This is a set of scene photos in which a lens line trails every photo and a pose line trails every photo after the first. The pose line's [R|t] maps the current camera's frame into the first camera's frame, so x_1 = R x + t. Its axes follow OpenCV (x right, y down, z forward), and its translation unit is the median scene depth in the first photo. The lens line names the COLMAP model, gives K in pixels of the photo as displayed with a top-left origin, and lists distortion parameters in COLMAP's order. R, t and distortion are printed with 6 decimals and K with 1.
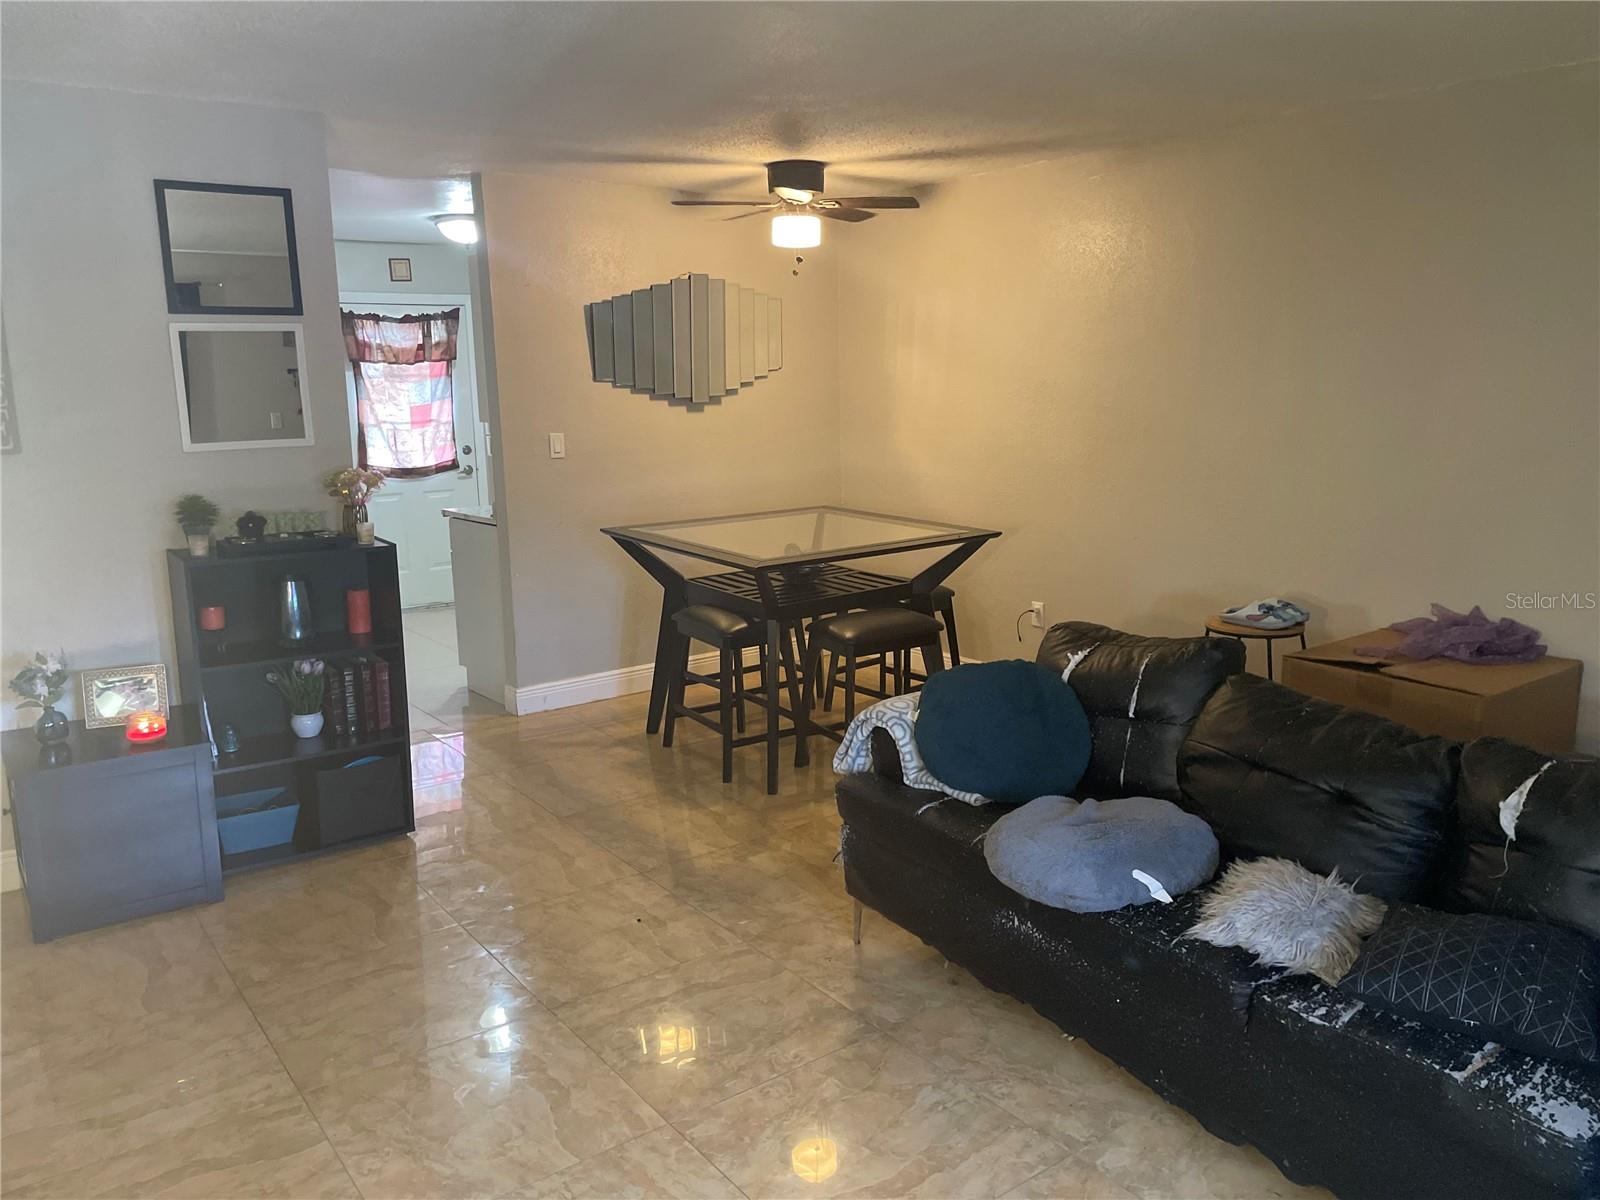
lens RADIAL K [[1206.6, 0, 797.4], [0, 1206.6, 588.6], [0, 0, 1]] dist [0.089140, -0.118376]
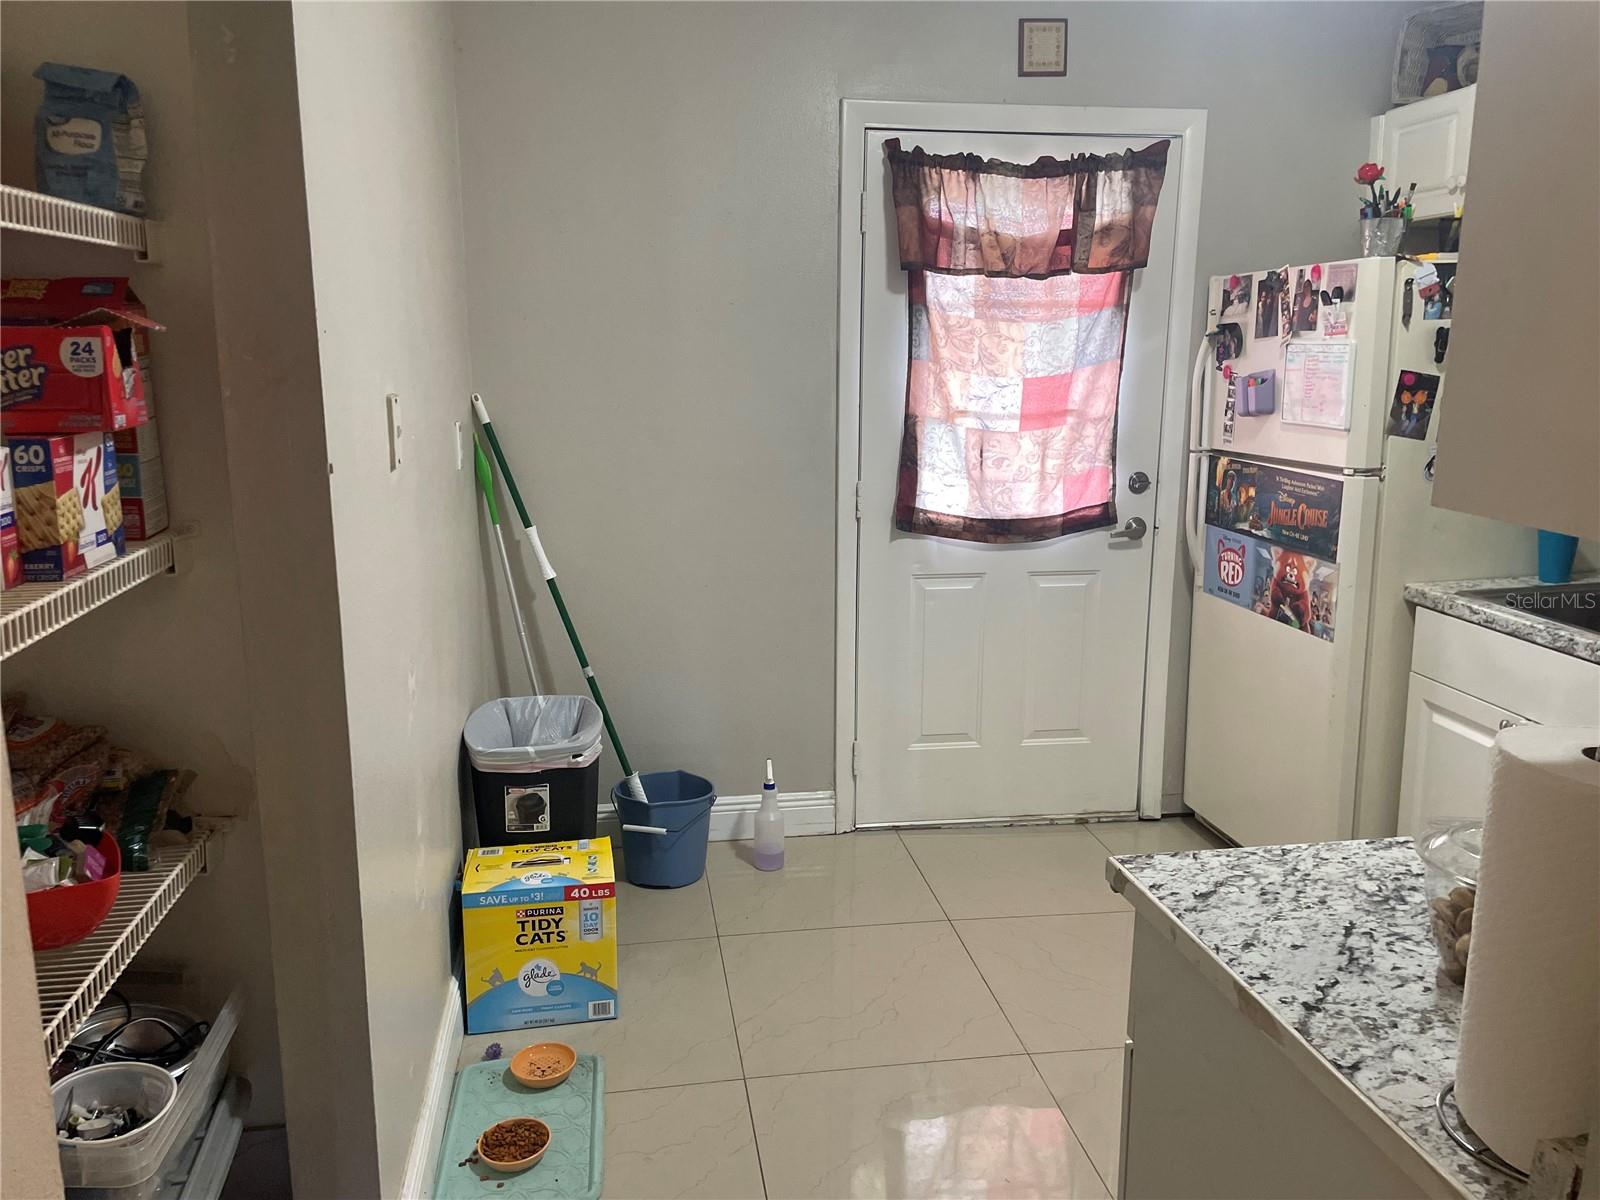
lens RADIAL K [[1206.6, 0, 807.2], [0, 1206.6, 591.4], [0, 0, 1]] dist [0.089140, -0.118376]
pose [[0.887610, 0.117036, -0.445478, -0.189017], [-0.104698, 0.993128, 0.052305, -0.090538], [0.448538, 0.000215, 0.893763, 0.590940]]
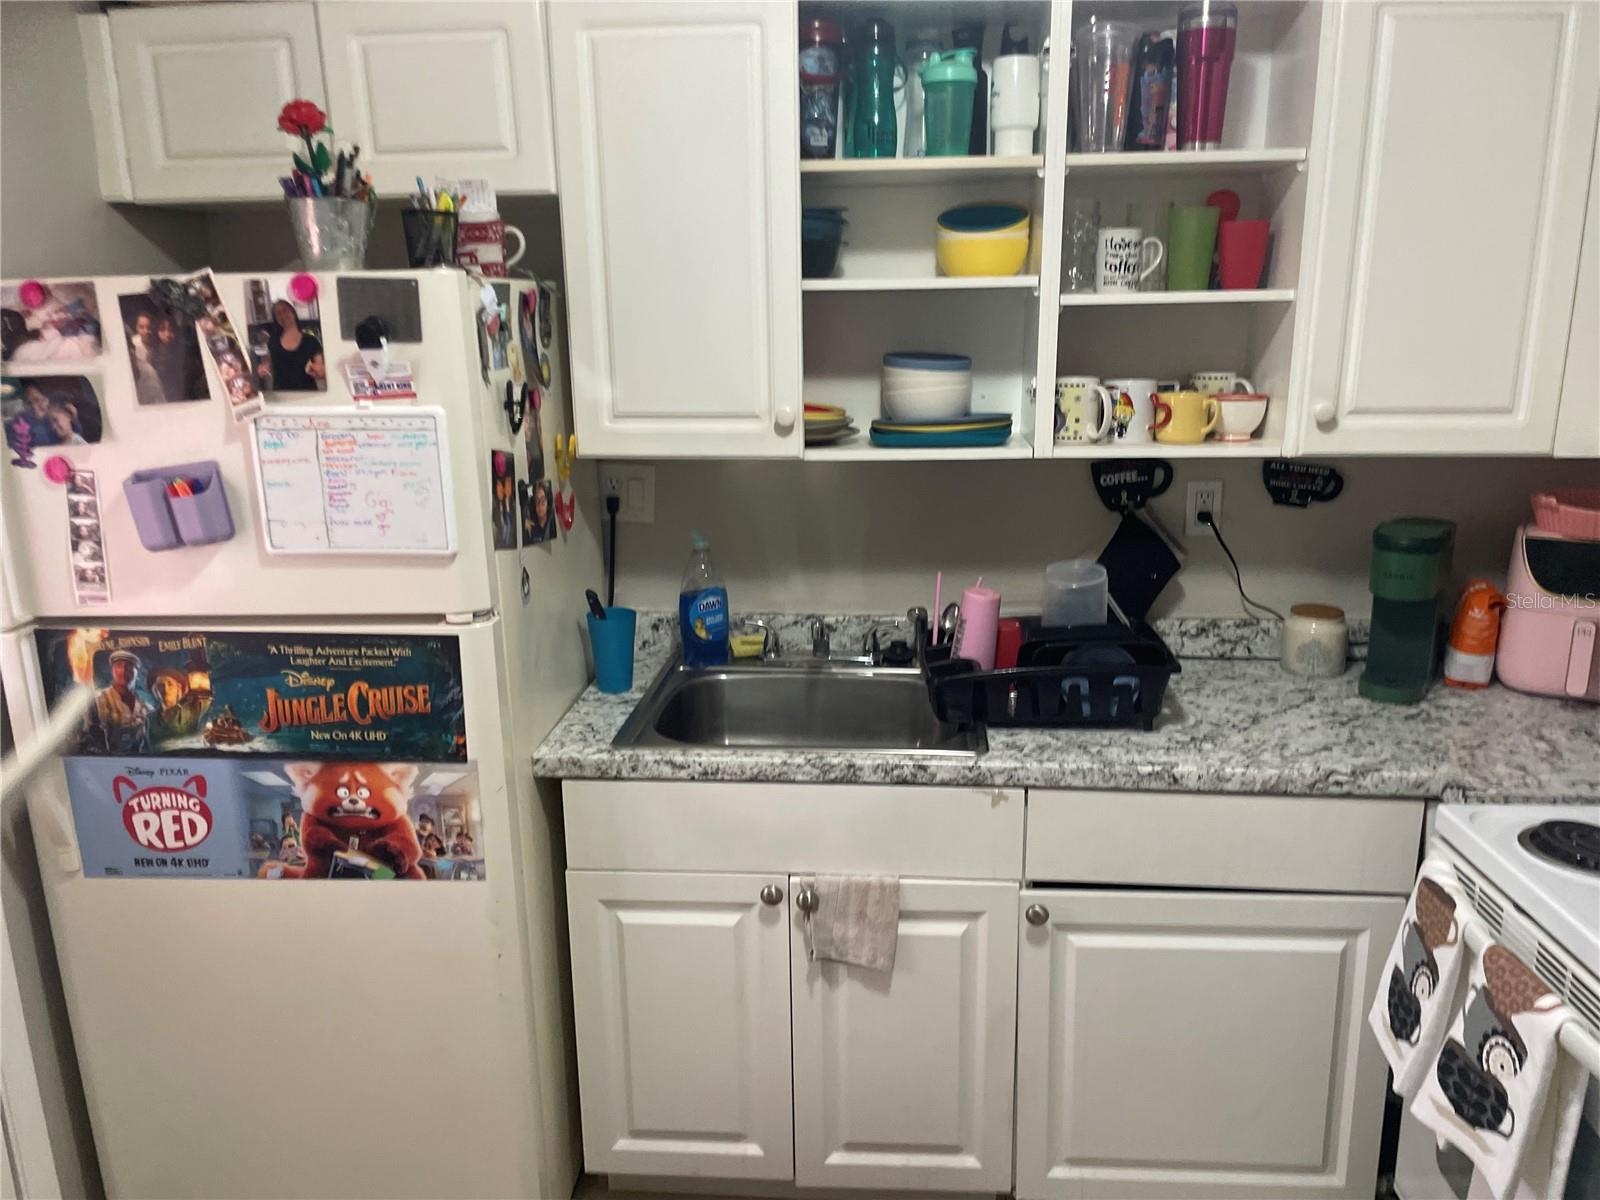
lens RADIAL K [[1206.6, 0, 811.9], [0, 1206.6, 622.9], [0, 0, 1]] dist [0.089140, -0.118376]
pose [[0.654570, -0.169365, 0.736786, -0.338306], [0.133004, 0.985181, 0.108302, -0.139551], [-0.744210, 0.027104, 0.667396, 0.795723]]
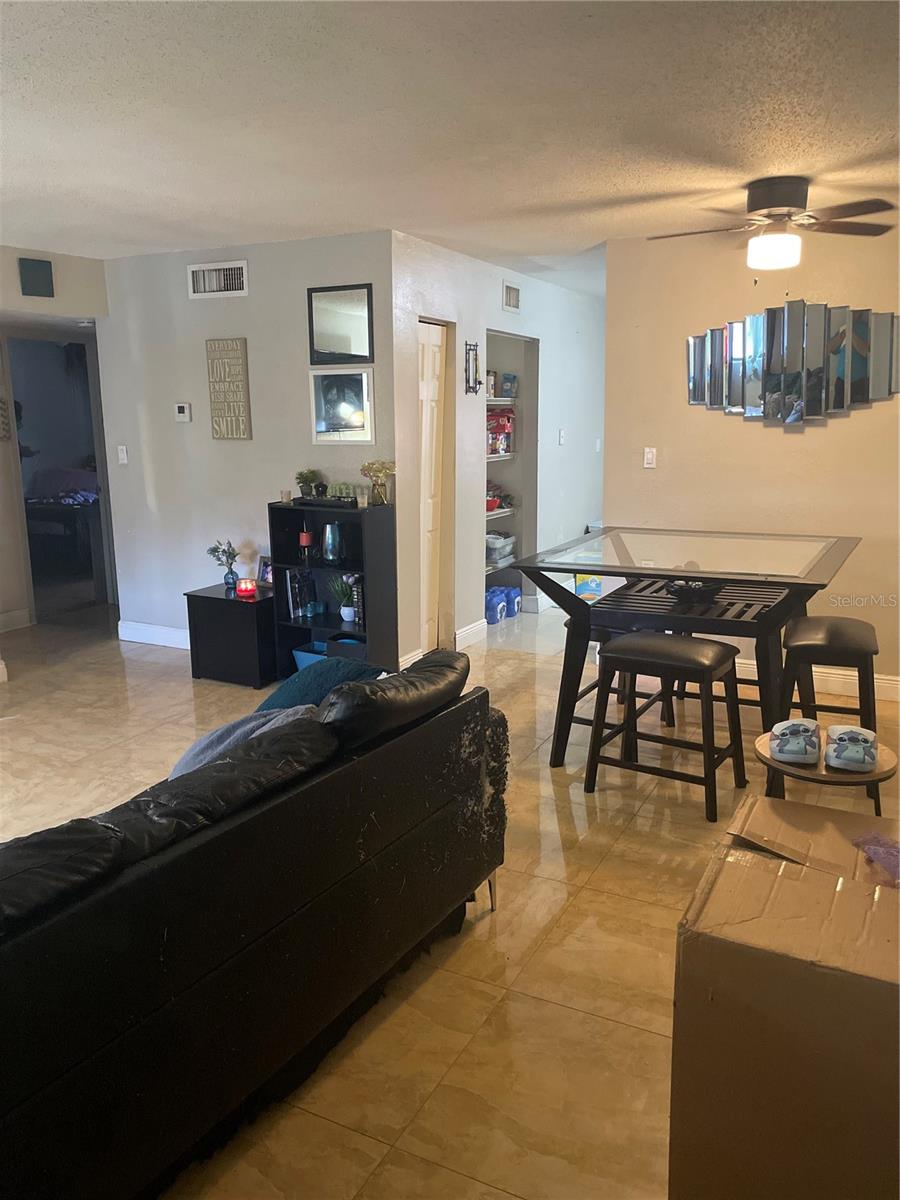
lens RADIAL K [[905.0, 0, 449.7], [0, 905.0, 596.8], [0, 0, 1]] dist [0.089140, -0.118376]
pose [[0.437962, 0.191871, -0.878279, 0.380220], [-0.157756, 0.978202, 0.135034, -0.050972], [0.885044, 0.079414, 0.458684, 0.286991]]
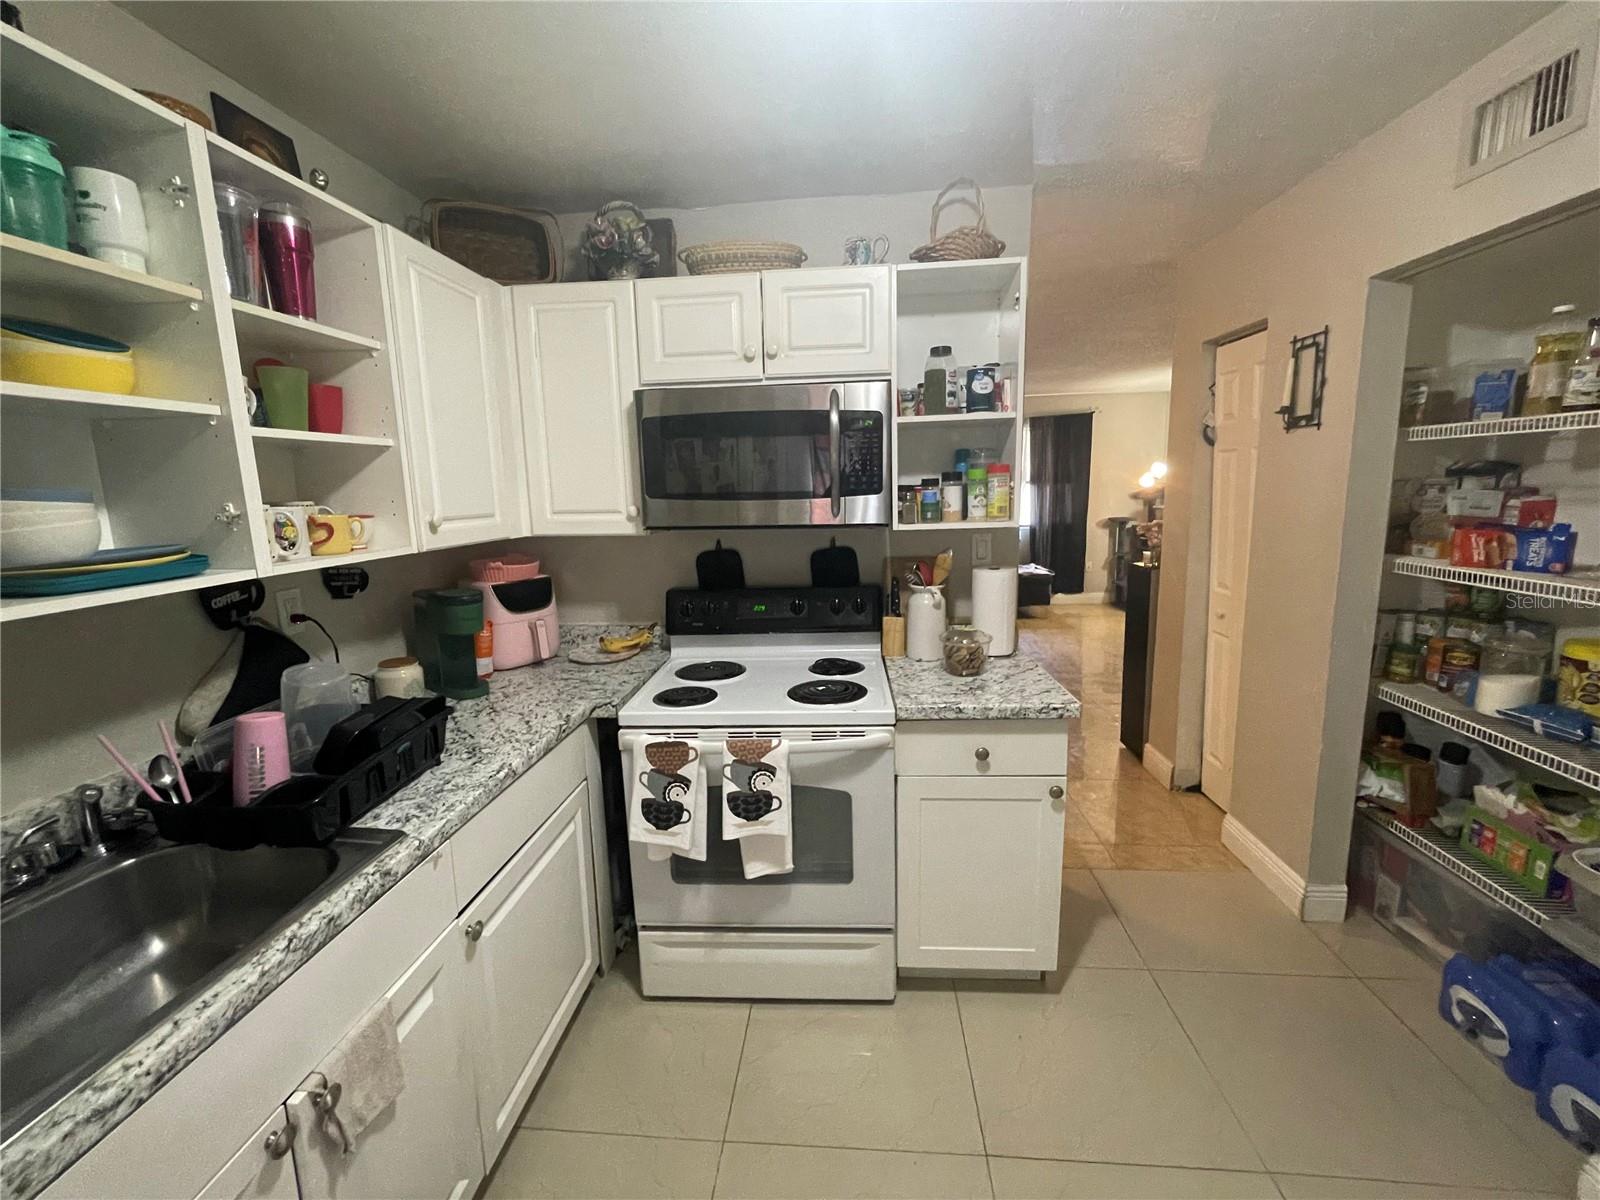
lens RADIAL K [[652.5, 0, 803.4], [0, 652.5, 594.5], [0, 0, 1]] dist [-0.005652, 0.000482]
pose [[-0.751432, -0.073259, 0.655731, -0.294432], [0.157473, 0.945186, 0.286052, -0.159889], [-0.640744, 0.318208, -0.698707, 0.965801]]
